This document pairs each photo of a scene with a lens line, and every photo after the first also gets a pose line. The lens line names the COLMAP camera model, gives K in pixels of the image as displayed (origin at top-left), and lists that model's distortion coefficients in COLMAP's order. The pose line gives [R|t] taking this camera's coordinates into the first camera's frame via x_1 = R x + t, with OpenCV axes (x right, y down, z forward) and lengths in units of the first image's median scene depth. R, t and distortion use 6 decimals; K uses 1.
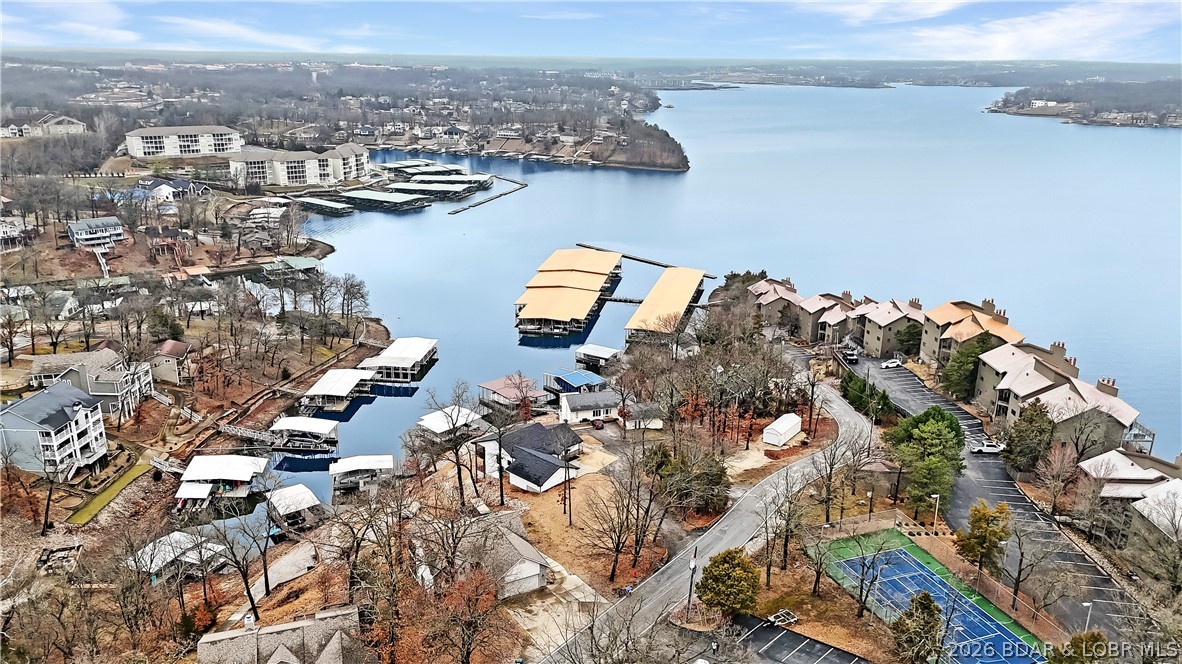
lens RADIAL K [[851.7, 0, 587.0], [0, 851.7, 330.5], [0, 0, 1]] dist [0.060544, -0.051098]
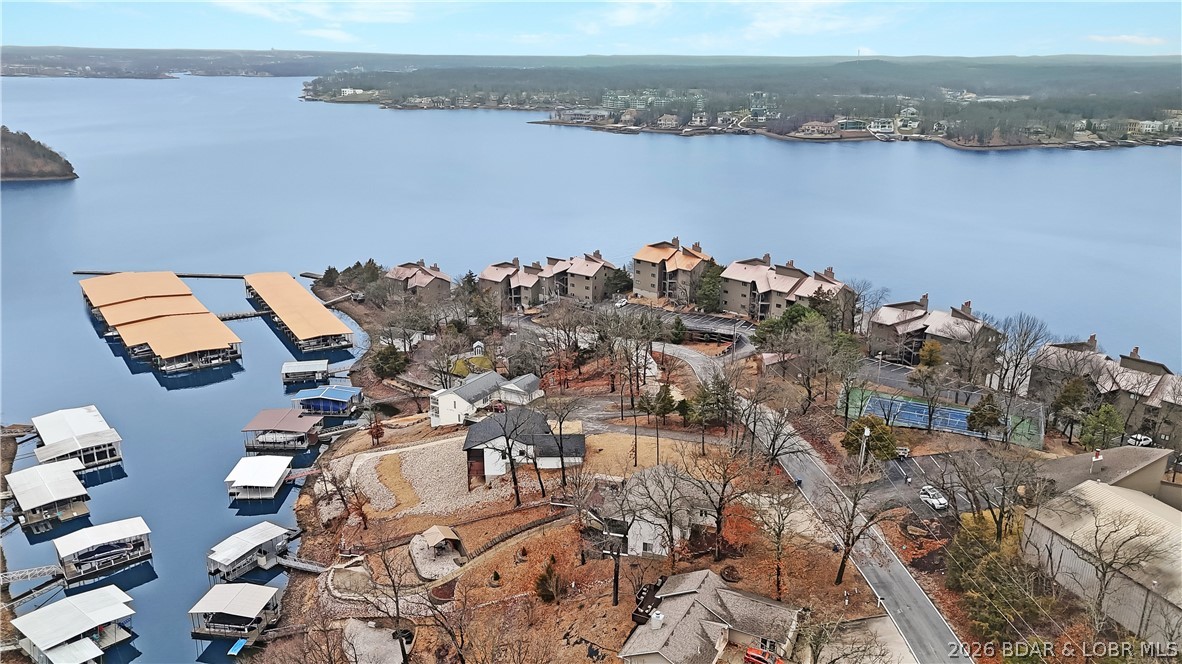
lens RADIAL K [[851.7, 0, 587.0], [0, 851.7, 330.5], [0, 0, 1]] dist [0.060544, -0.051098]
pose [[0.716263, -0.219216, 0.662504, -0.298467], [0.212207, 0.972839, 0.092476, -0.027646], [-0.664782, 0.074351, 0.743328, 0.083871]]
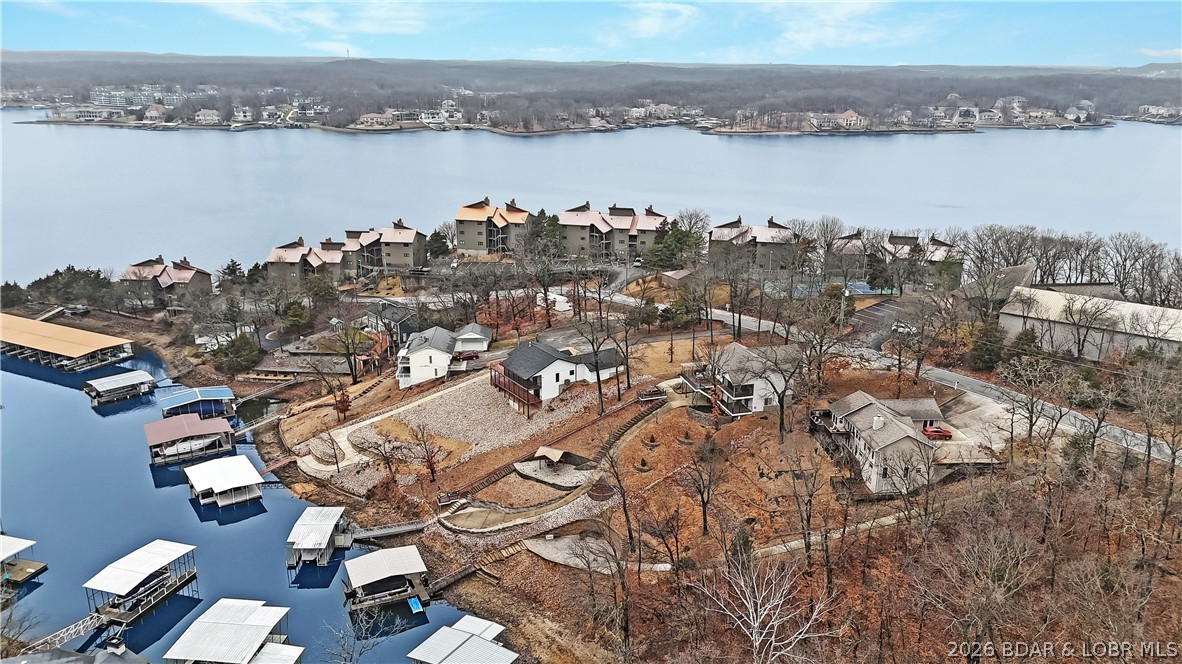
lens RADIAL K [[851.7, 0, 587.0], [0, 851.7, 330.5], [0, 0, 1]] dist [0.060544, -0.051098]
pose [[0.229879, -0.298954, 0.926165, -0.479508], [0.283097, 0.931040, 0.230262, -0.062404], [-0.931135, 0.209262, 0.298660, 0.285606]]
